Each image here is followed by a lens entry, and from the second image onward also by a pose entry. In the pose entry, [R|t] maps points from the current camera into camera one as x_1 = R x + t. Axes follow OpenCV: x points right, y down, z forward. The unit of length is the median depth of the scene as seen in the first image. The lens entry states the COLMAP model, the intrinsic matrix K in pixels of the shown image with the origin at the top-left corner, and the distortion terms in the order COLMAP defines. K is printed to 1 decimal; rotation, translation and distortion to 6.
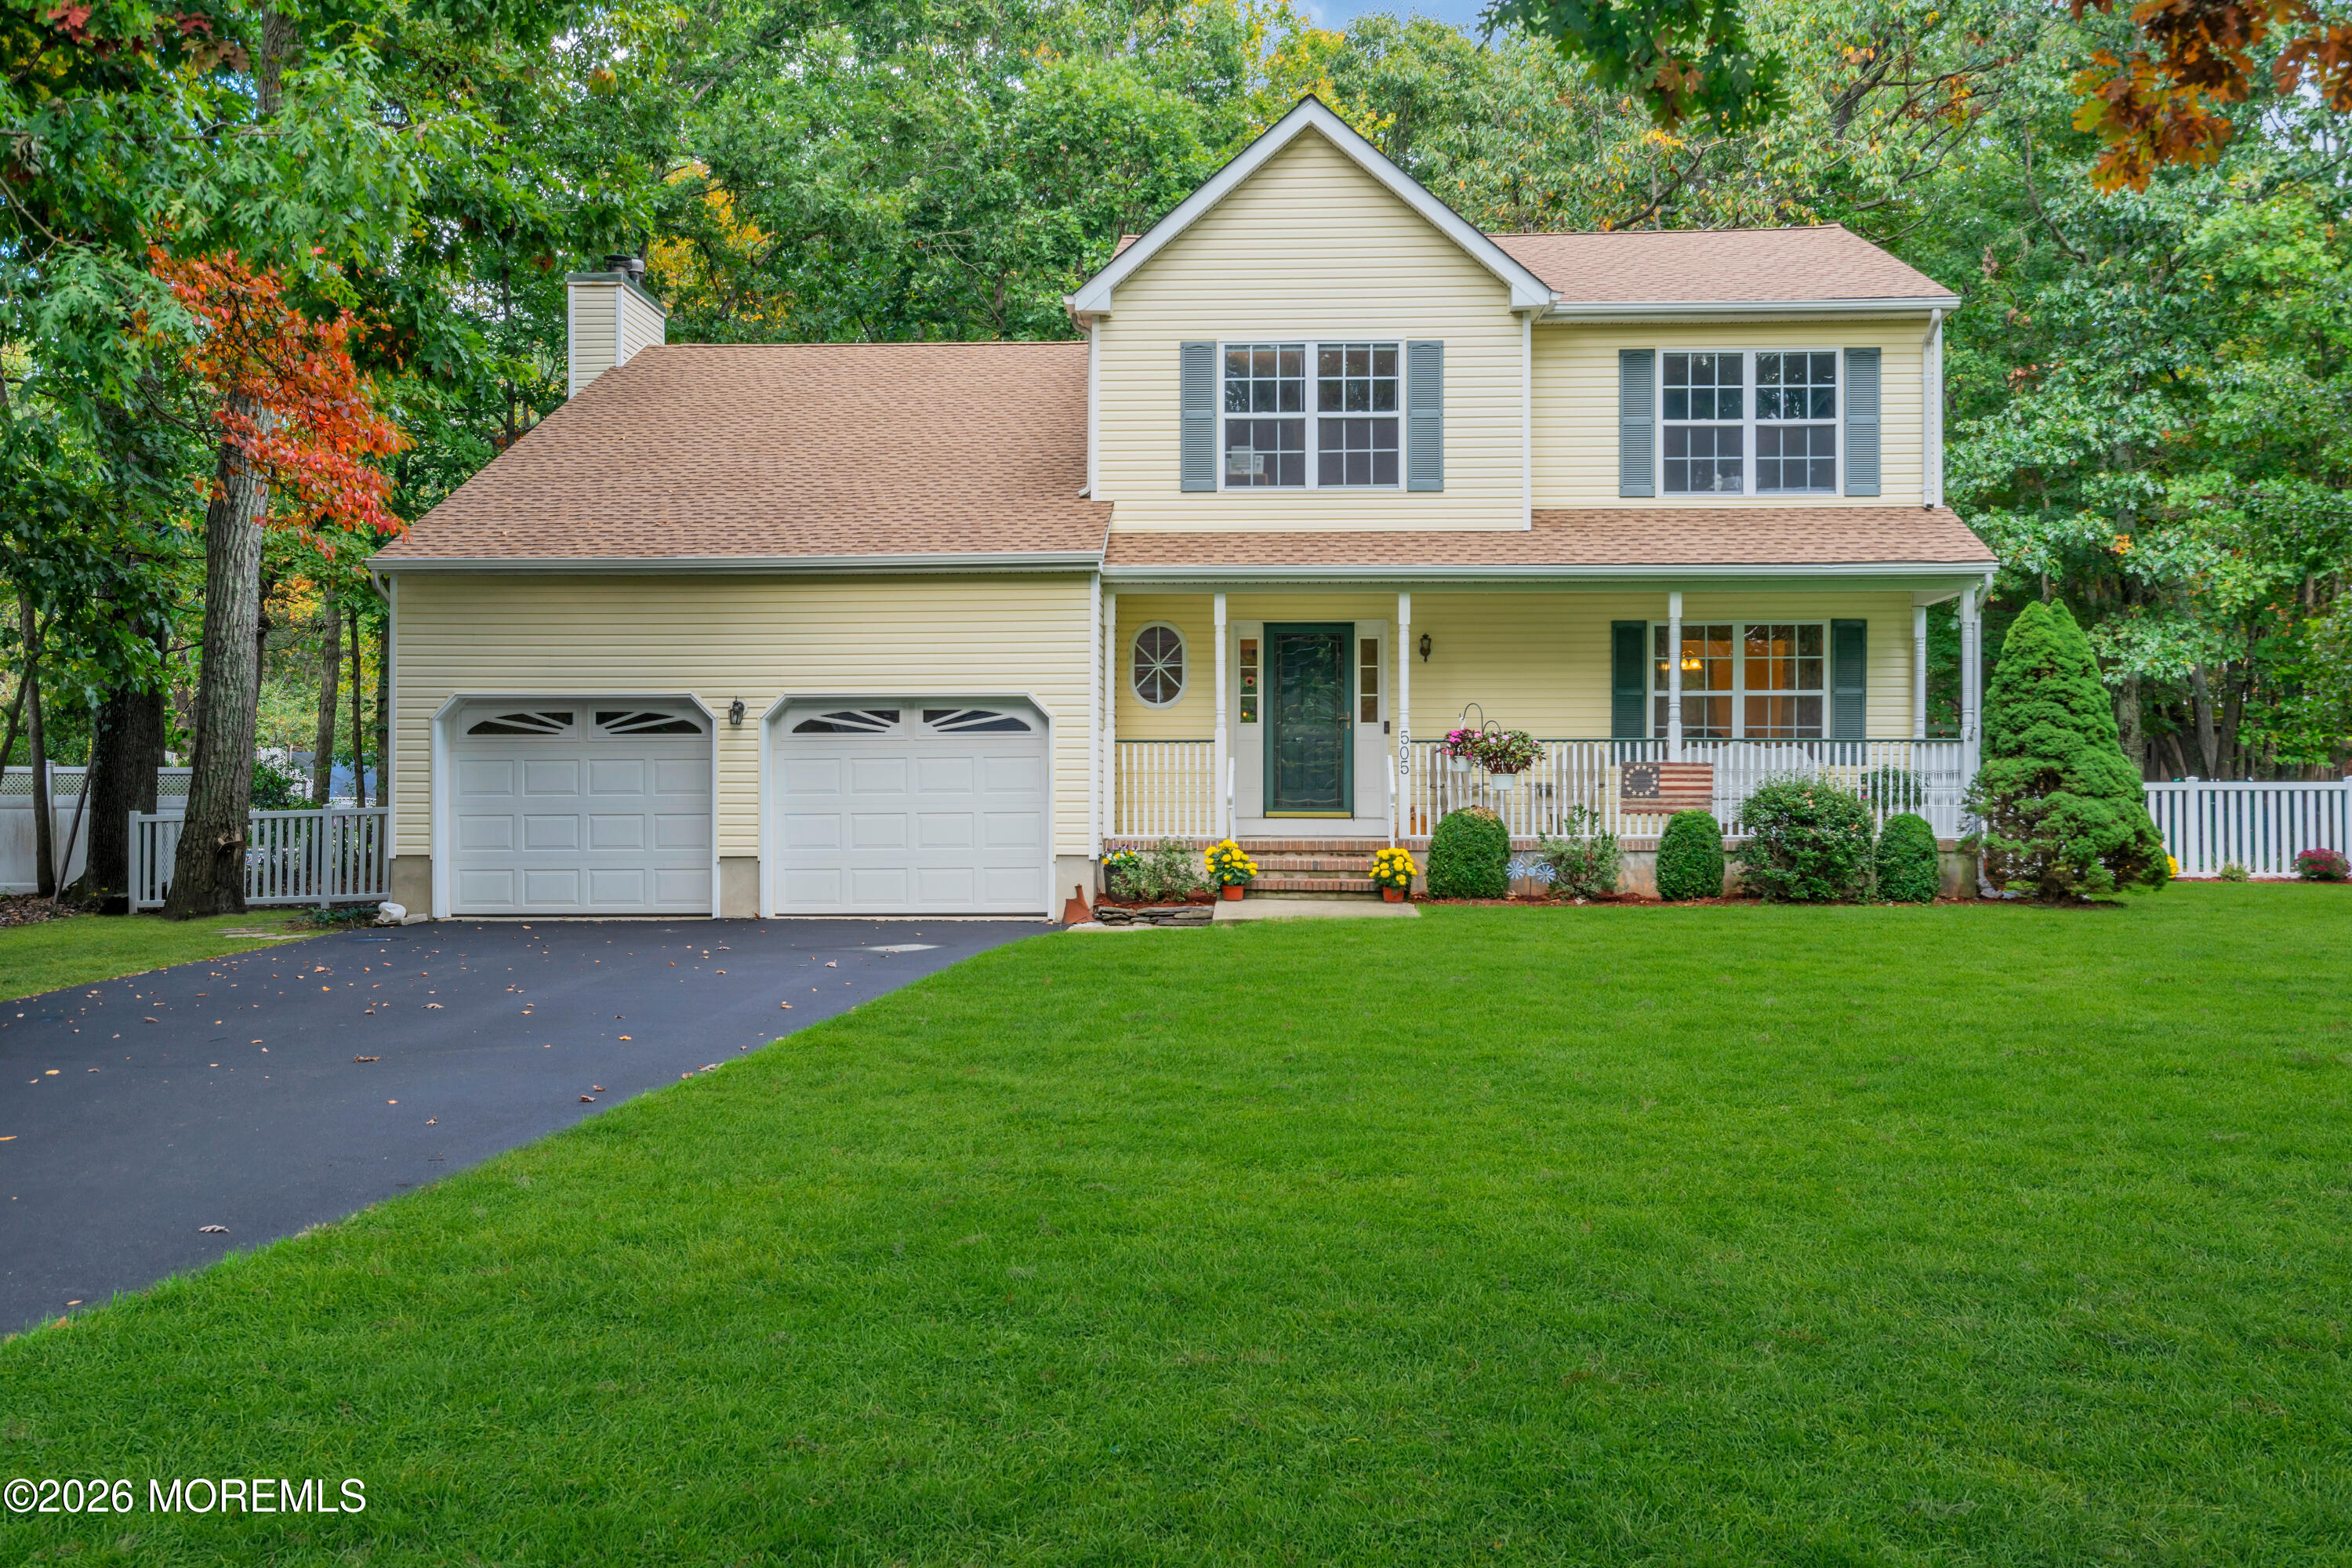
lens RADIAL K [[2158.2, 0, 1176.0], [0, 2158.2, 784.0], [0, 0, 1]] dist [-0.005619, -0.005511]
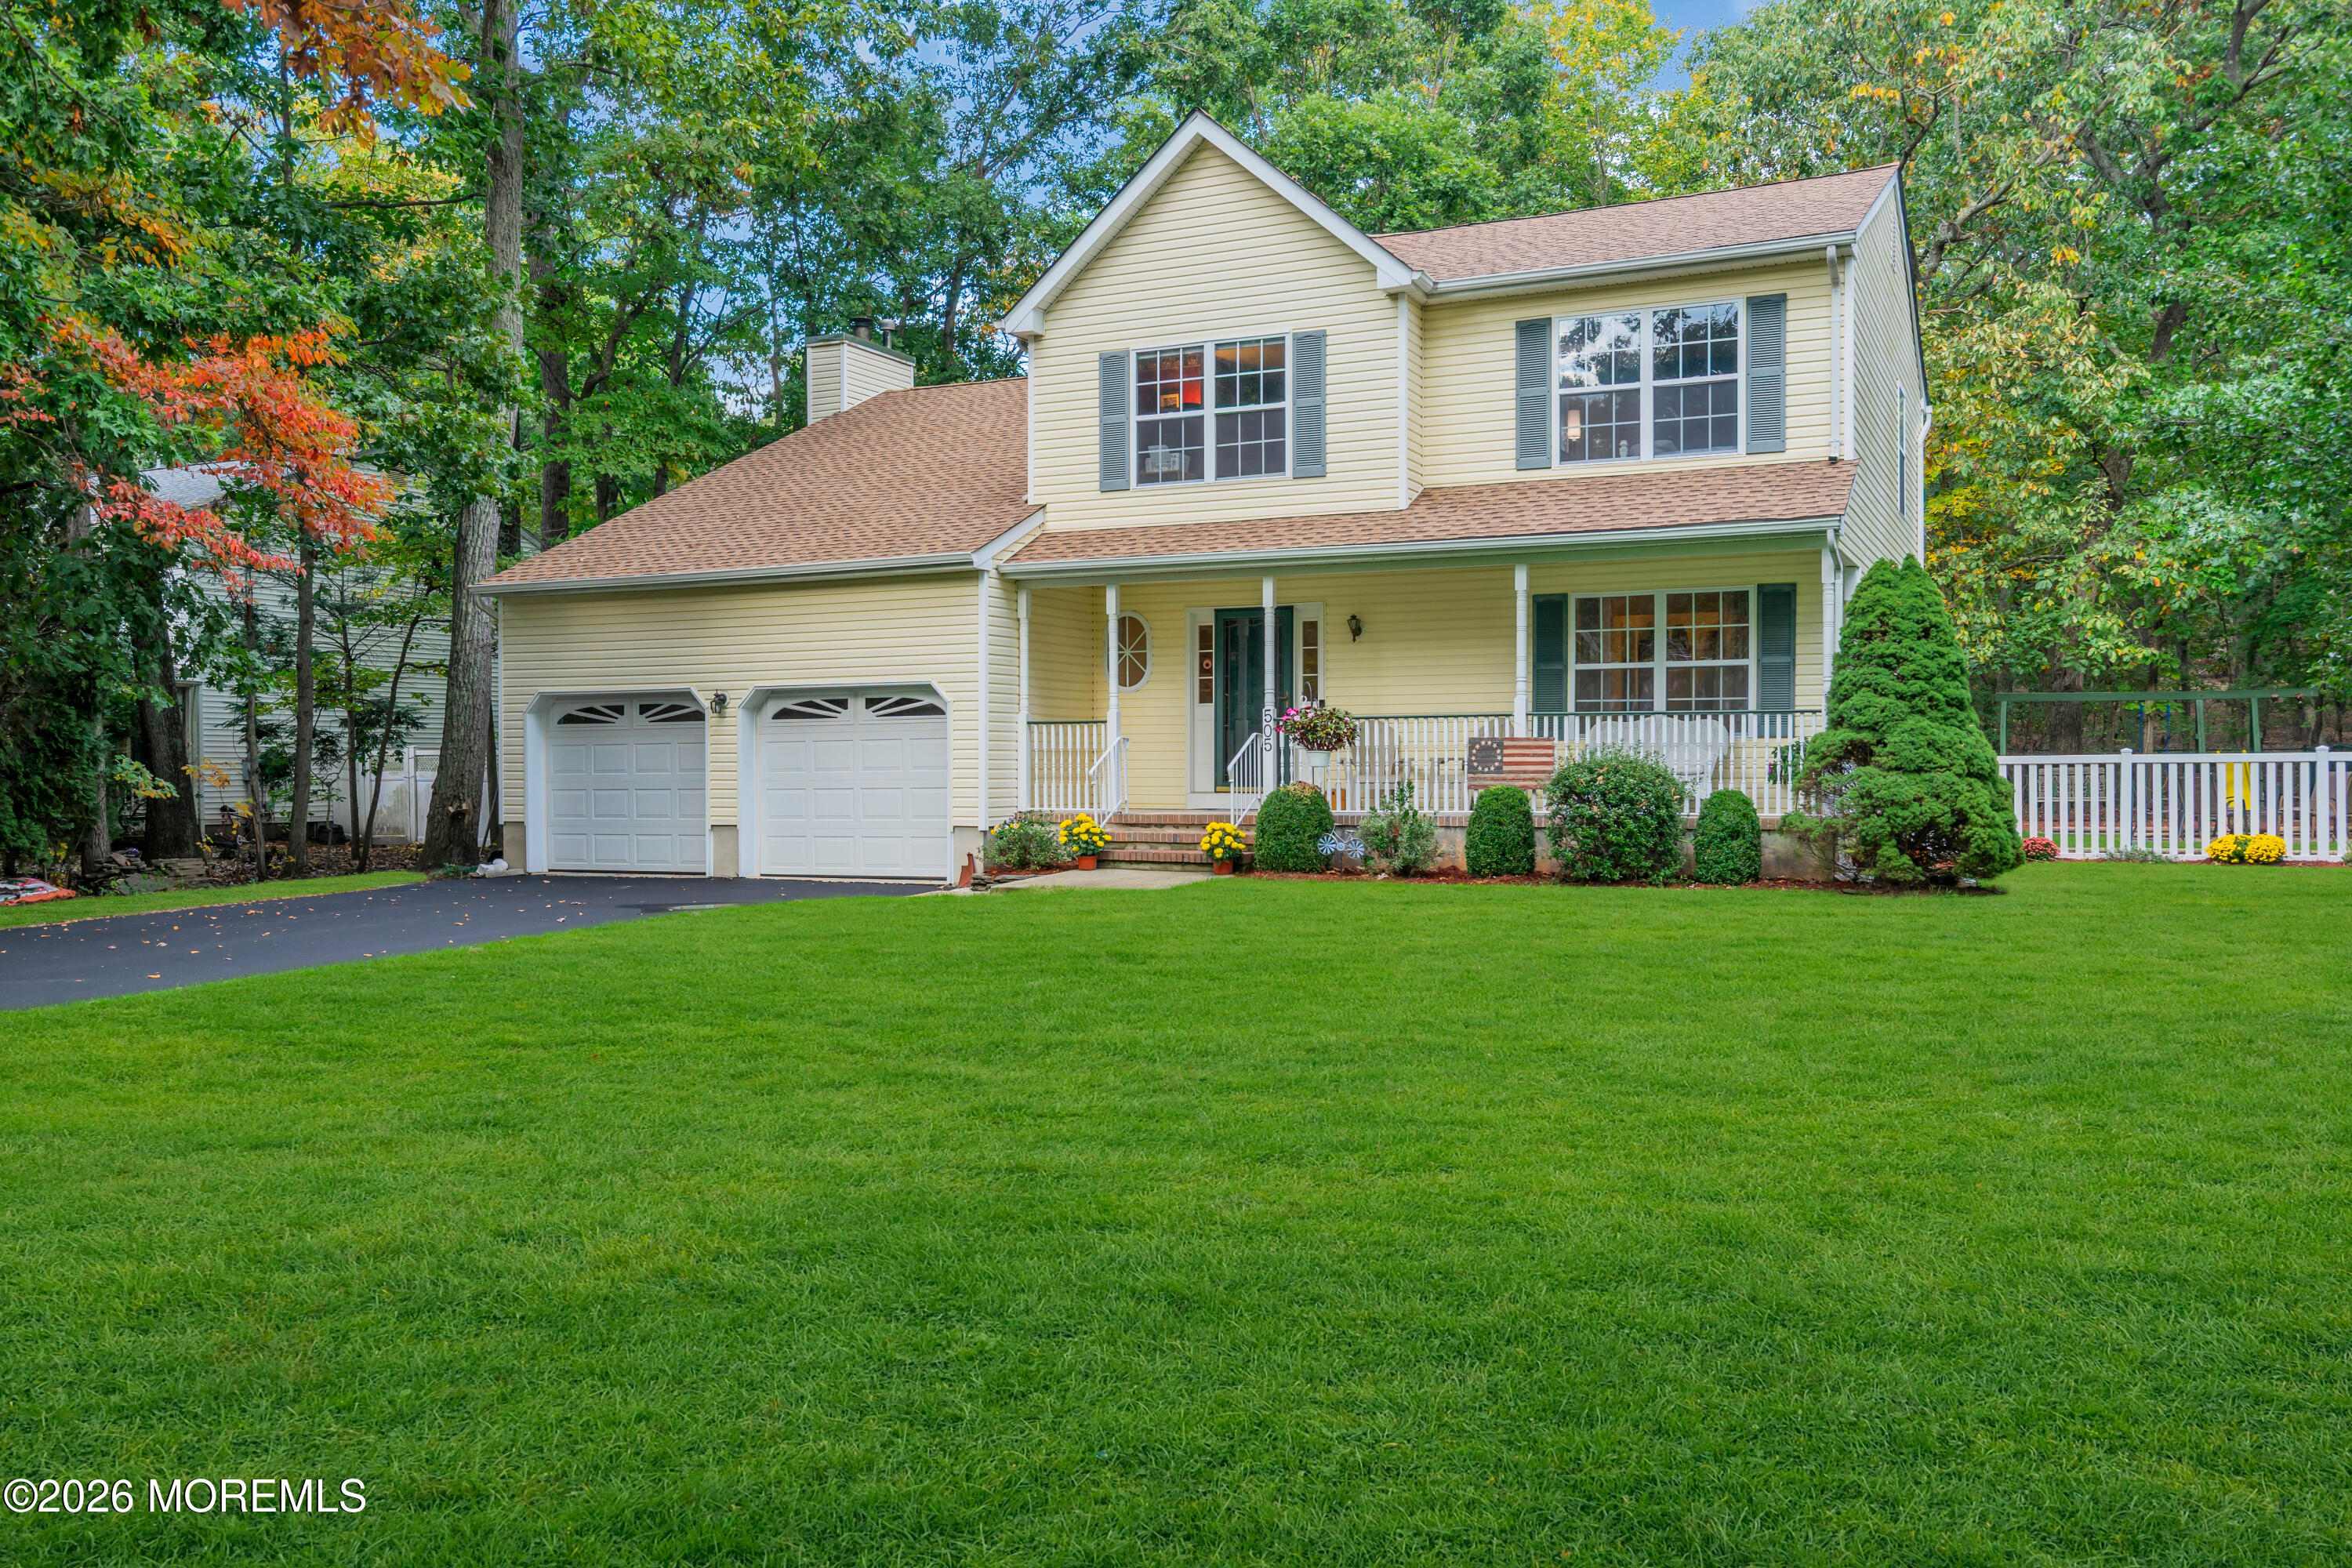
lens RADIAL K [[1892.1, 0, 1176.0], [0, 1892.1, 784.0], [0, 0, 1]] dist [0.038763, -0.371484]
pose [[0.921454, -0.000275, -0.388488, 0.408303], [0.006085, 0.999887, 0.013724, -0.001475], [0.388440, -0.015009, 0.921352, 0.136136]]
